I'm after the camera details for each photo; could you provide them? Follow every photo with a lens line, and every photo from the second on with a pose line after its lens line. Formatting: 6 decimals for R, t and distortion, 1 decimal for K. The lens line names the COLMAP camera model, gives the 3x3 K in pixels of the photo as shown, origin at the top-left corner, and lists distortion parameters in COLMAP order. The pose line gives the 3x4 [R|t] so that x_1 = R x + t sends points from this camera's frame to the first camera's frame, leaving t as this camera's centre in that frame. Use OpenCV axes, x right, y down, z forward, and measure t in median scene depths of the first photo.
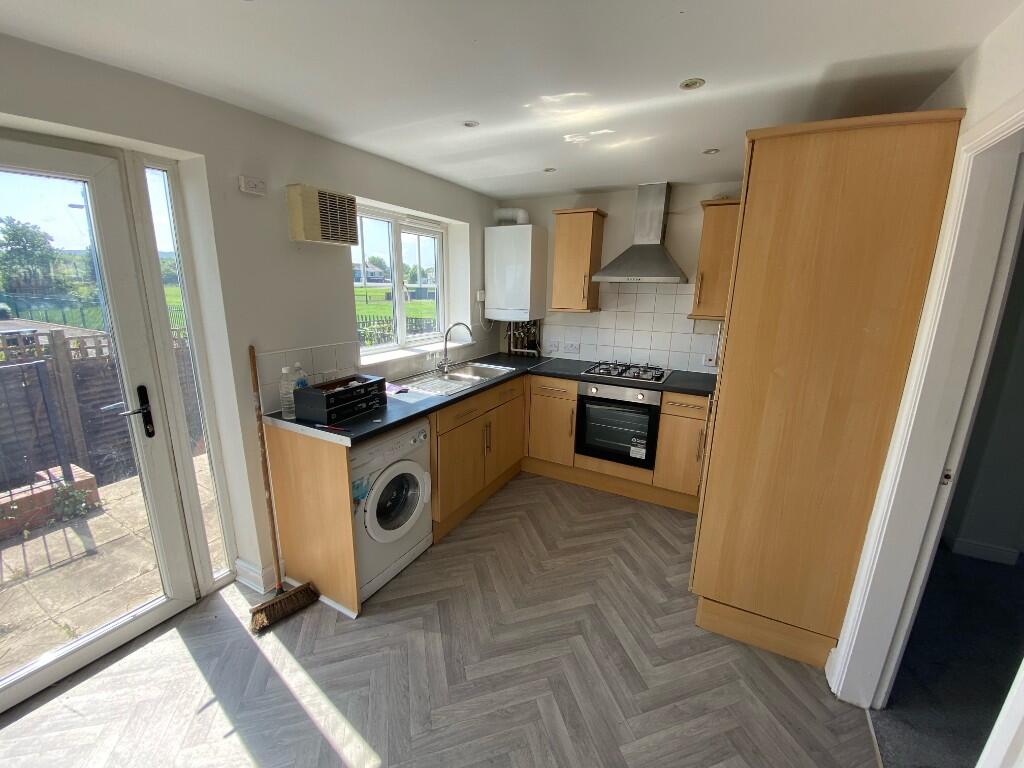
lens RADIAL K [[414.5, 0, 512.9], [0, 414.5, 382.4], [0, 0, 1]] dist [0.026292, -0.022060]
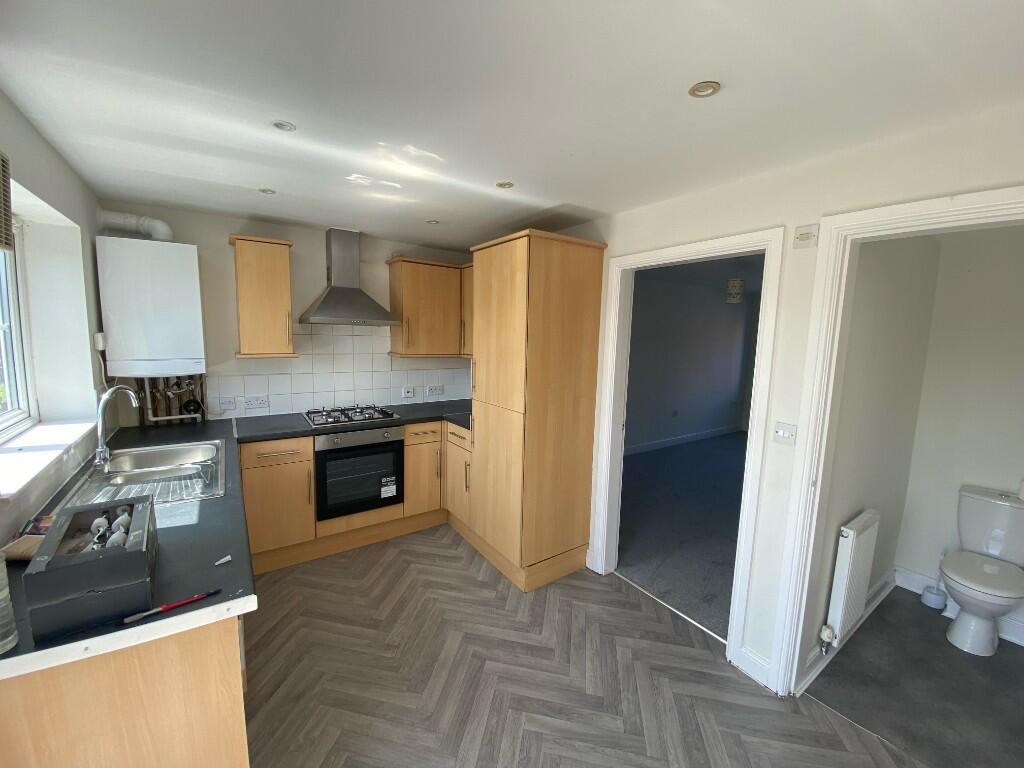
lens RADIAL K [[414.5, 0, 512.9], [0, 414.5, 382.4], [0, 0, 1]] dist [0.026292, -0.022060]
pose [[0.464251, -0.115111, 0.878192, -0.489550], [0.190452, 0.981299, 0.027945, -0.071422], [-0.864985, 0.154280, 0.477492, 0.257380]]
